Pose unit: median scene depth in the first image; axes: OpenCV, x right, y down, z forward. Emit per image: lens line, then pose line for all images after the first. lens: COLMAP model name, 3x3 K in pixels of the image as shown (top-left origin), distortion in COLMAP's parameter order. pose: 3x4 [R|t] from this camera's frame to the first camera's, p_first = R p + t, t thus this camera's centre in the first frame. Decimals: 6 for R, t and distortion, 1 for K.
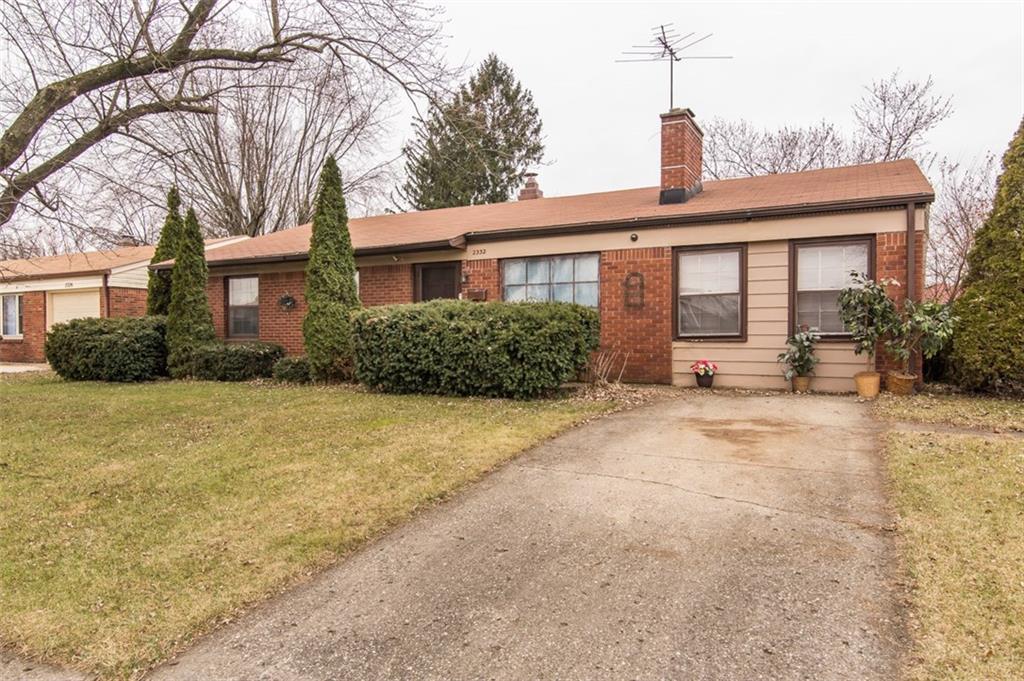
lens RADIAL K [[669.0, 0, 512.0], [0, 669.0, 340.5], [0, 0, 1]] dist [0.001271, -0.000220]
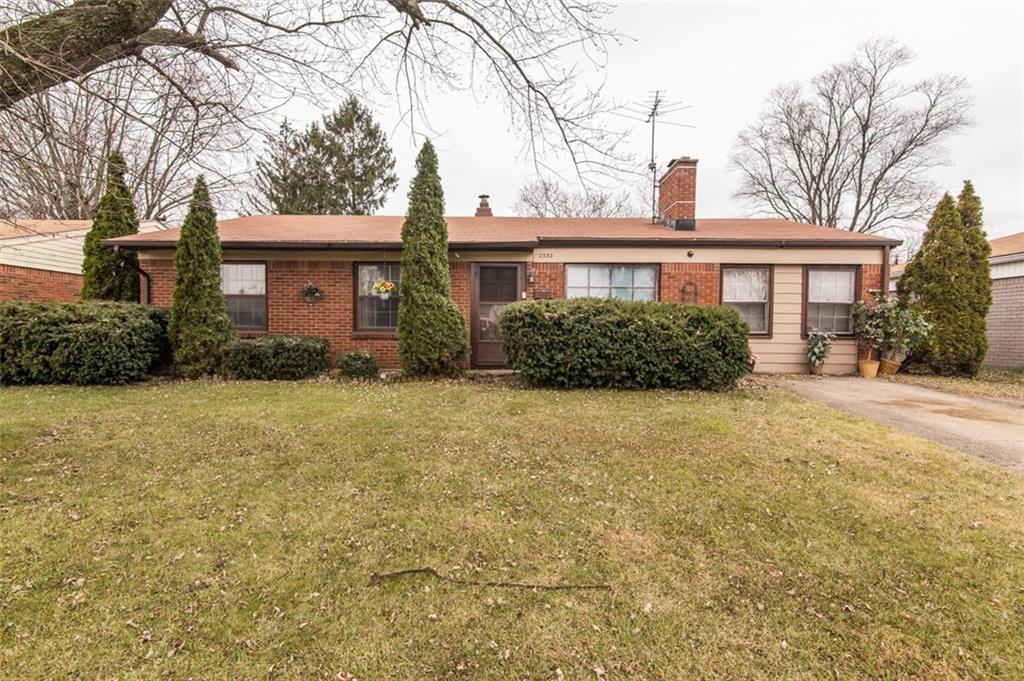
lens RADIAL K [[464.3, 0, 514.3], [0, 464.3, 345.6], [0, 0, 1]] dist [0.001679, -0.000429]
pose [[0.891447, -0.003529, 0.453112, -0.450093], [-0.008546, 0.999661, 0.024598, -0.001581], [-0.453045, -0.025800, 0.891114, 0.336143]]
